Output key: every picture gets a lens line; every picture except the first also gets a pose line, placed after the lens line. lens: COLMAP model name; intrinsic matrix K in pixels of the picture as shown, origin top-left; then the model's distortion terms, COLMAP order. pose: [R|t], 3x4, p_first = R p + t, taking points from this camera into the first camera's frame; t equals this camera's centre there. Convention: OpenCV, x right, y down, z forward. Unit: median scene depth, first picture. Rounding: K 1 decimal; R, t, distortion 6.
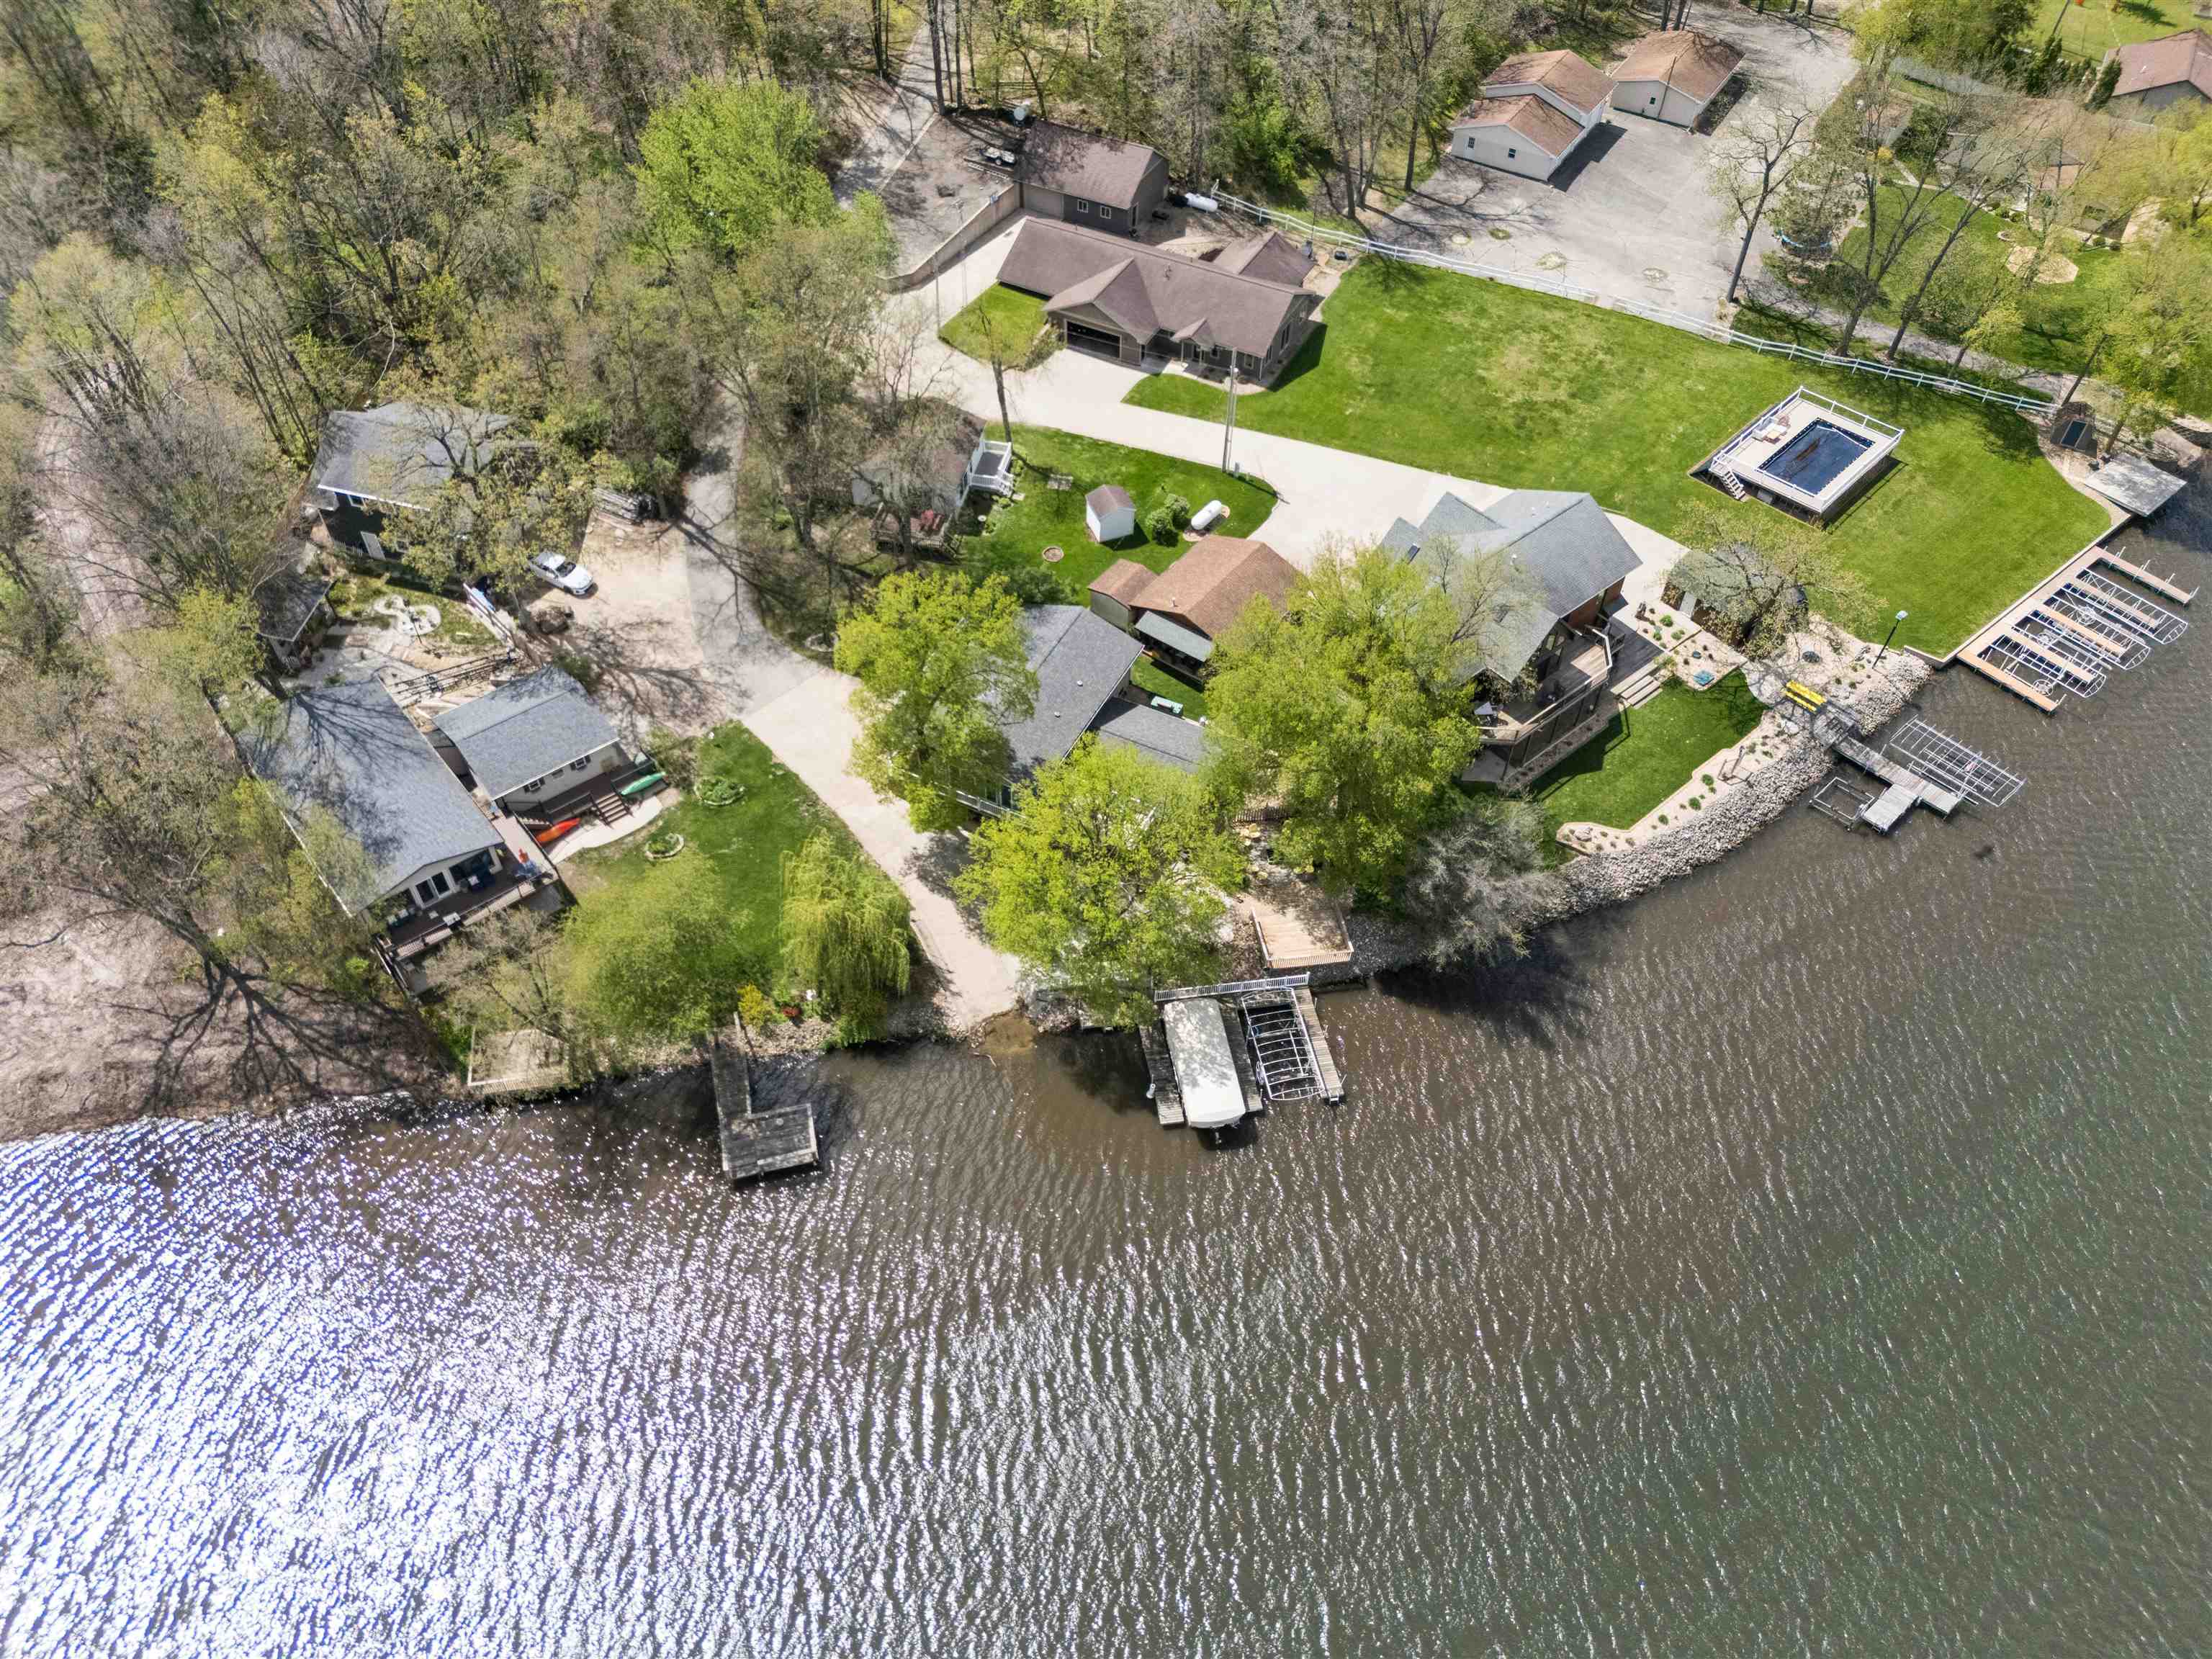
lens RADIAL K [[1703.4, 0, 1106.0], [0, 1703.4, 829.5], [0, 0, 1]] dist [0.001013, -0.001307]
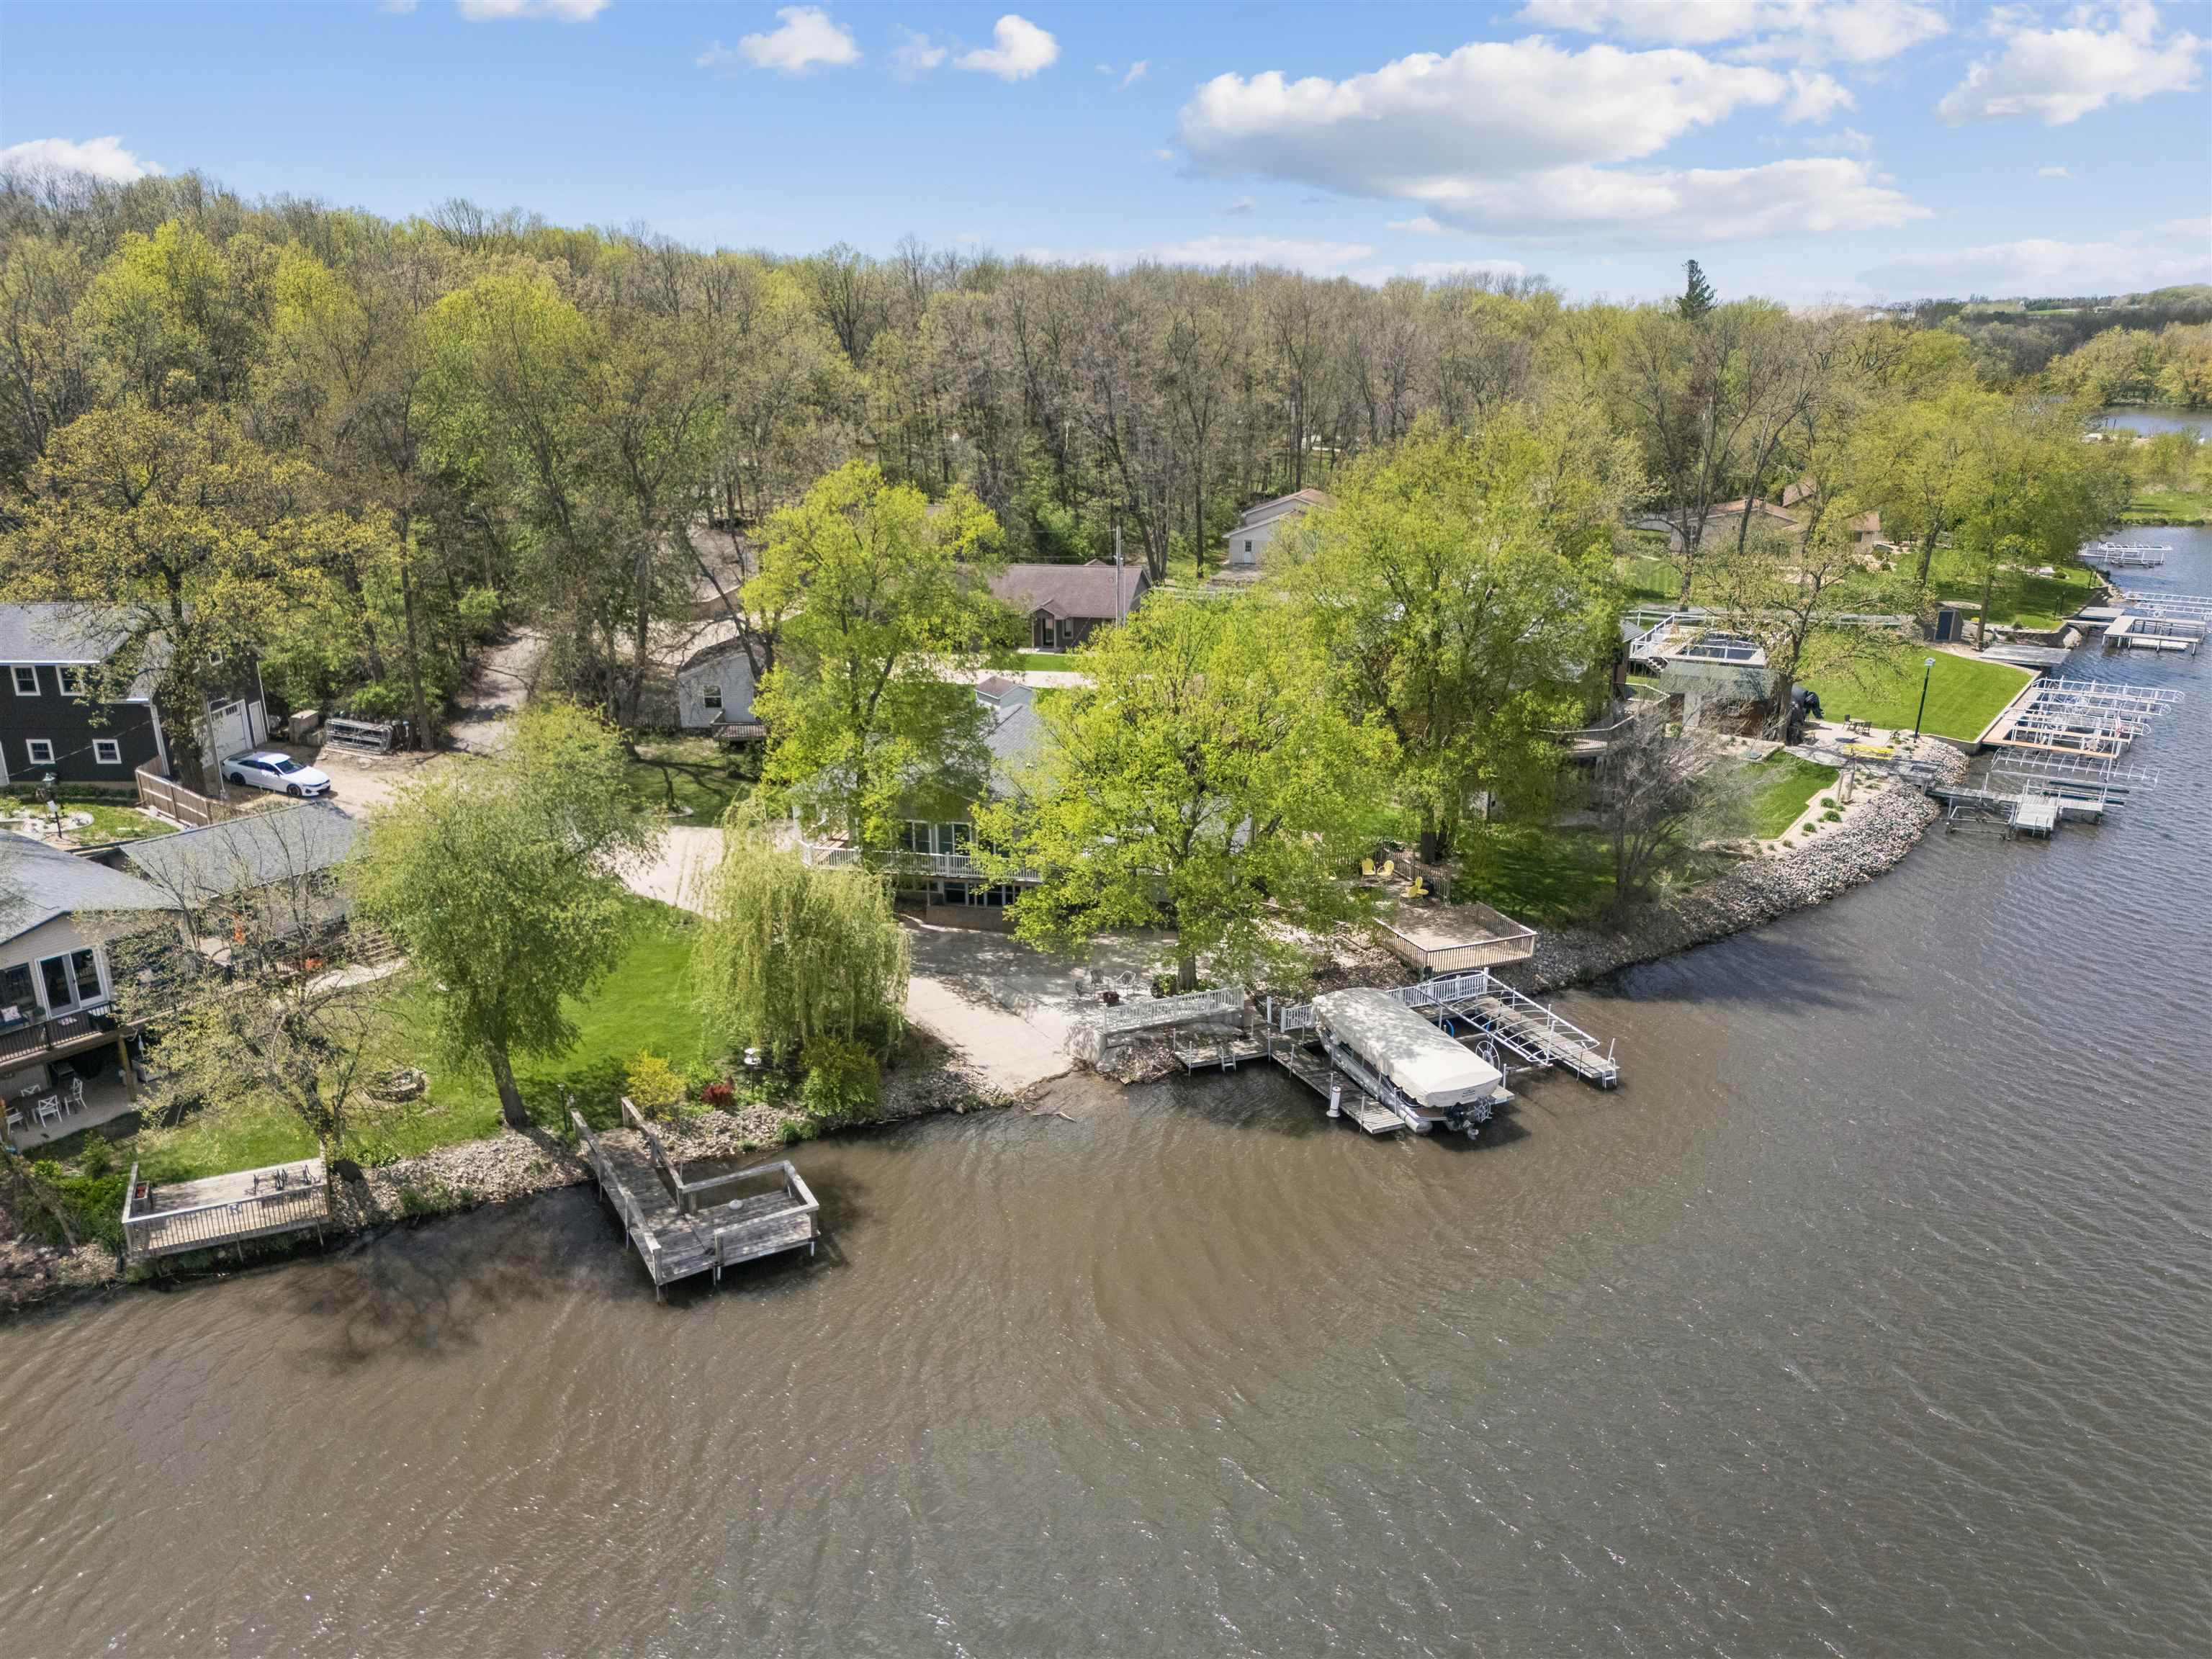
lens RADIAL K [[1703.4, 0, 1106.0], [0, 1703.4, 829.5], [0, 0, 1]] dist [0.001013, -0.001307]
pose [[0.969126, -0.101809, 0.224563, -0.160482], [0.202330, 0.848886, -0.488319, 0.311613], [-0.140913, 0.518679, 0.843277, 0.391902]]
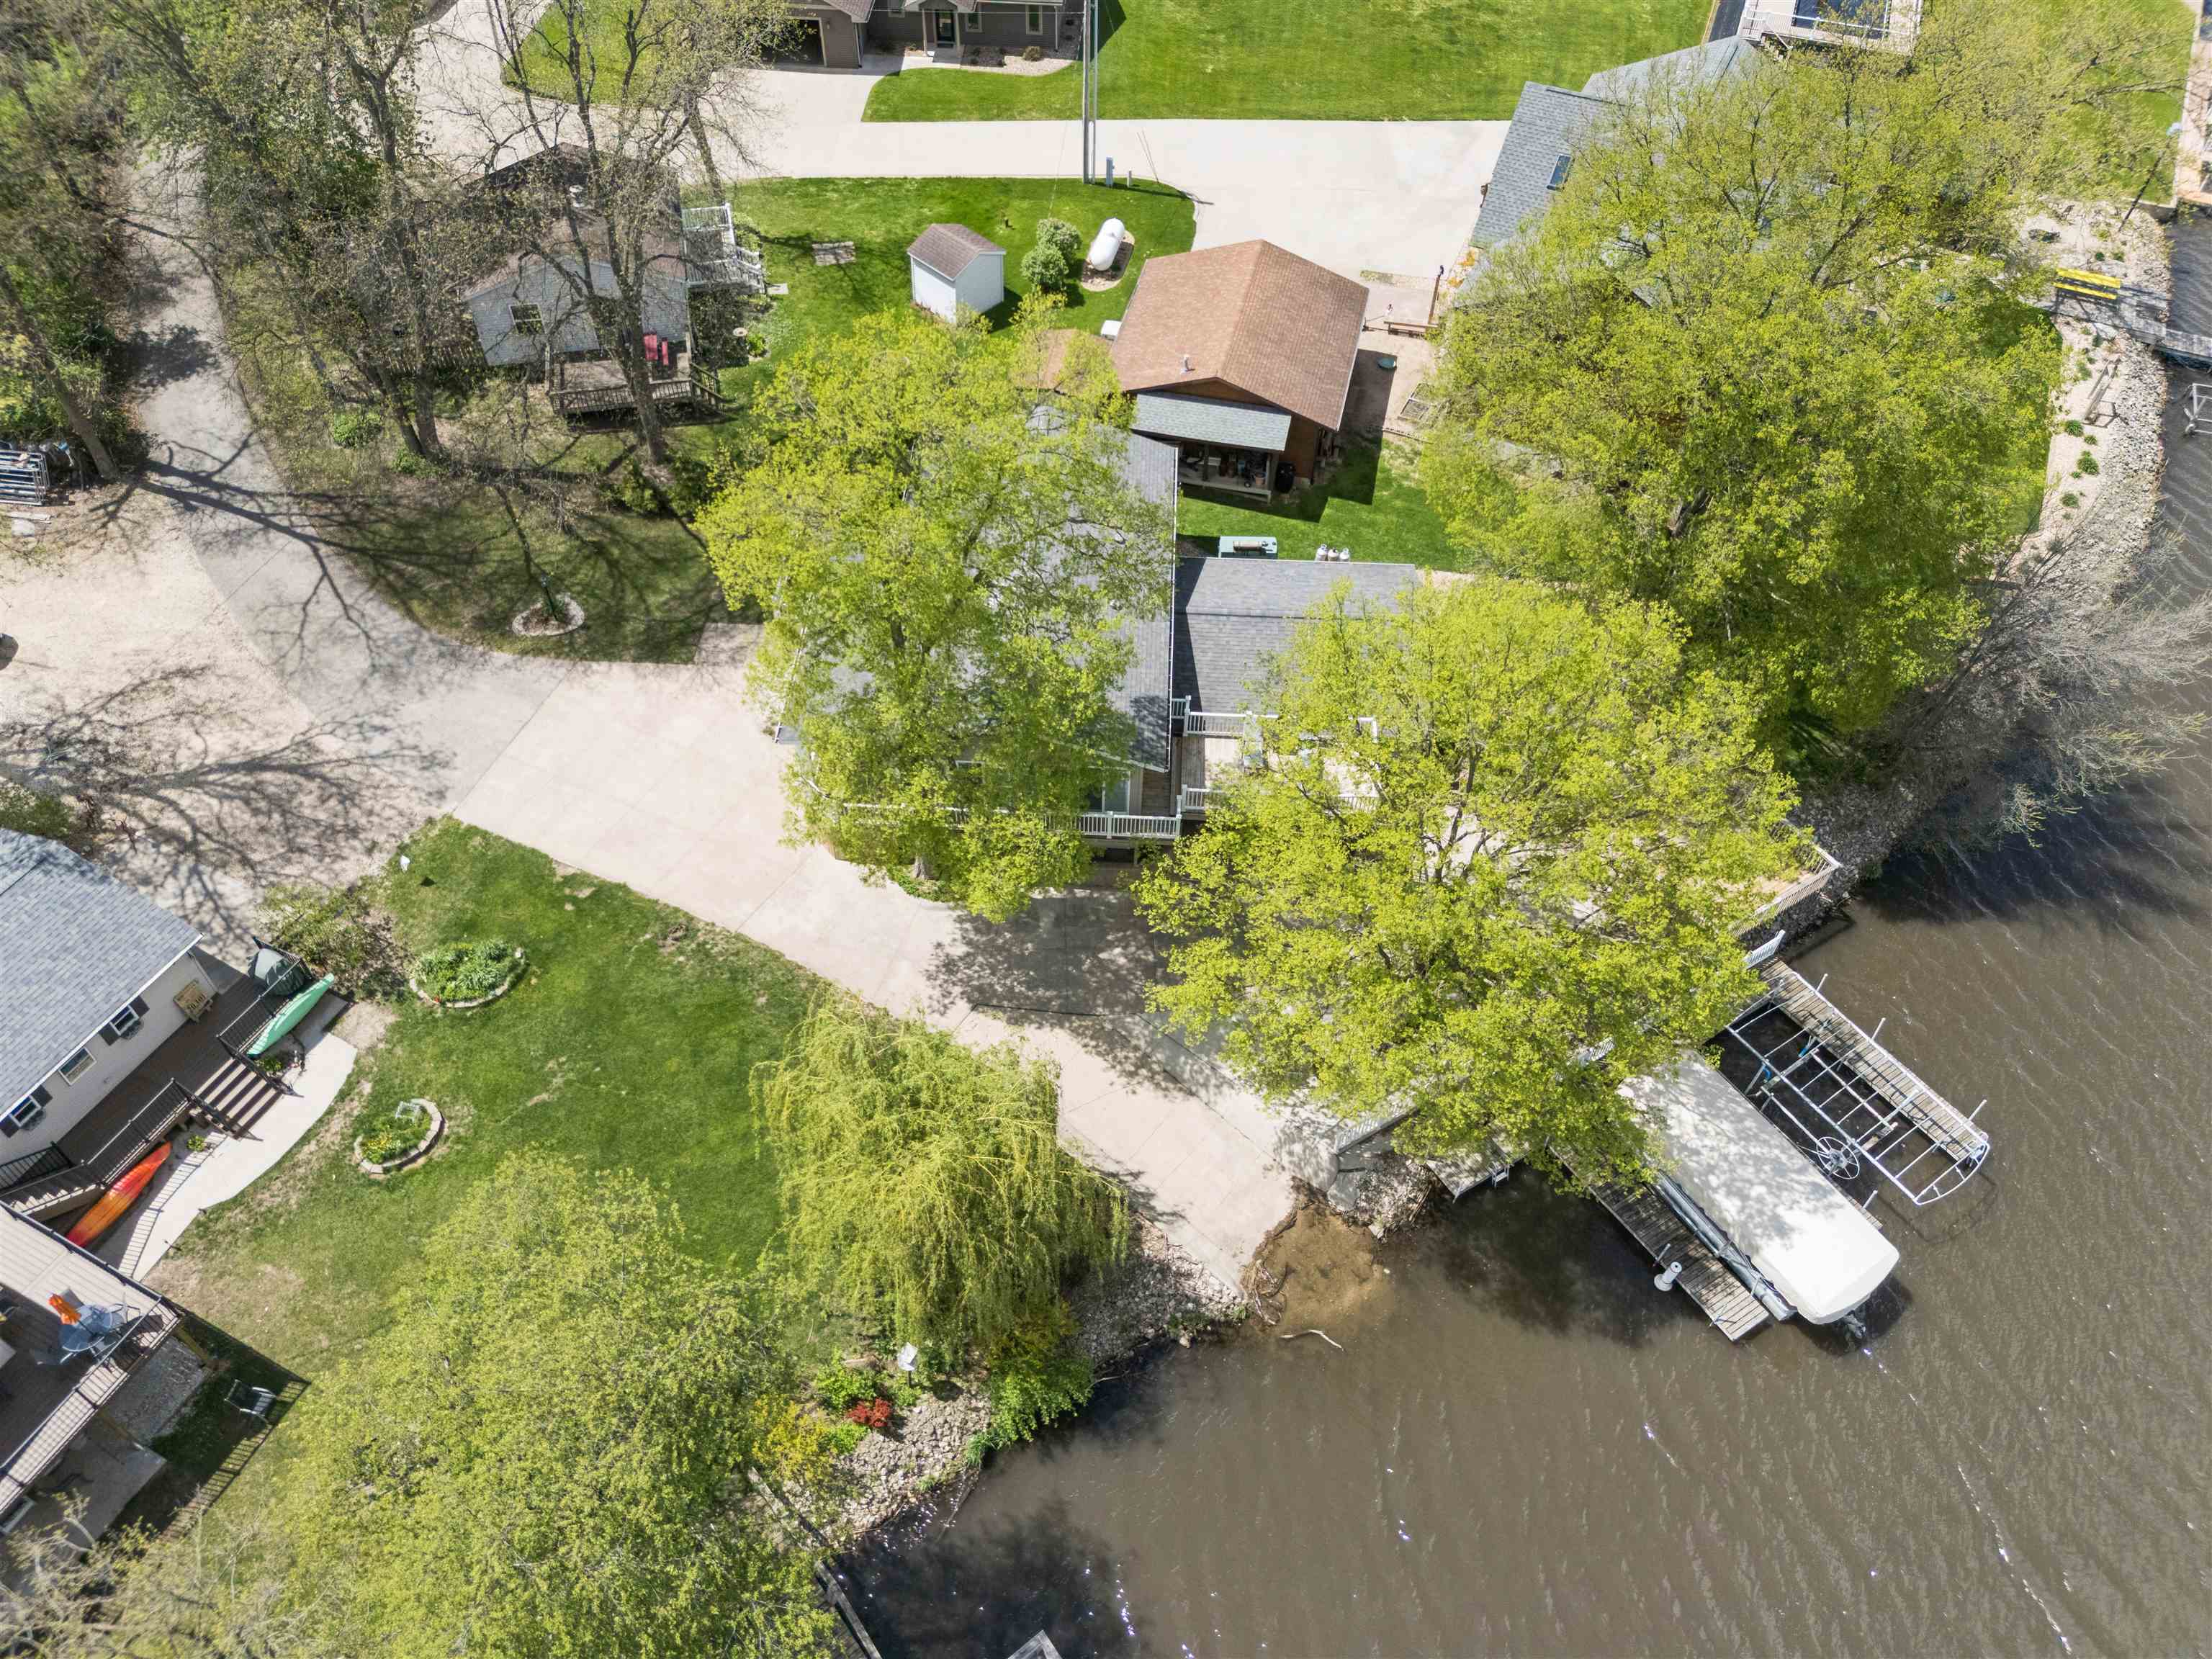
lens RADIAL K [[1703.4, 0, 1106.0], [0, 1703.4, 829.5], [0, 0, 1]] dist [0.001013, -0.001307]
pose [[0.914199, -0.306955, 0.264610, -0.179479], [0.302458, 0.951357, 0.058640, -0.034017], [-0.269739, 0.026425, 0.962571, 0.517575]]
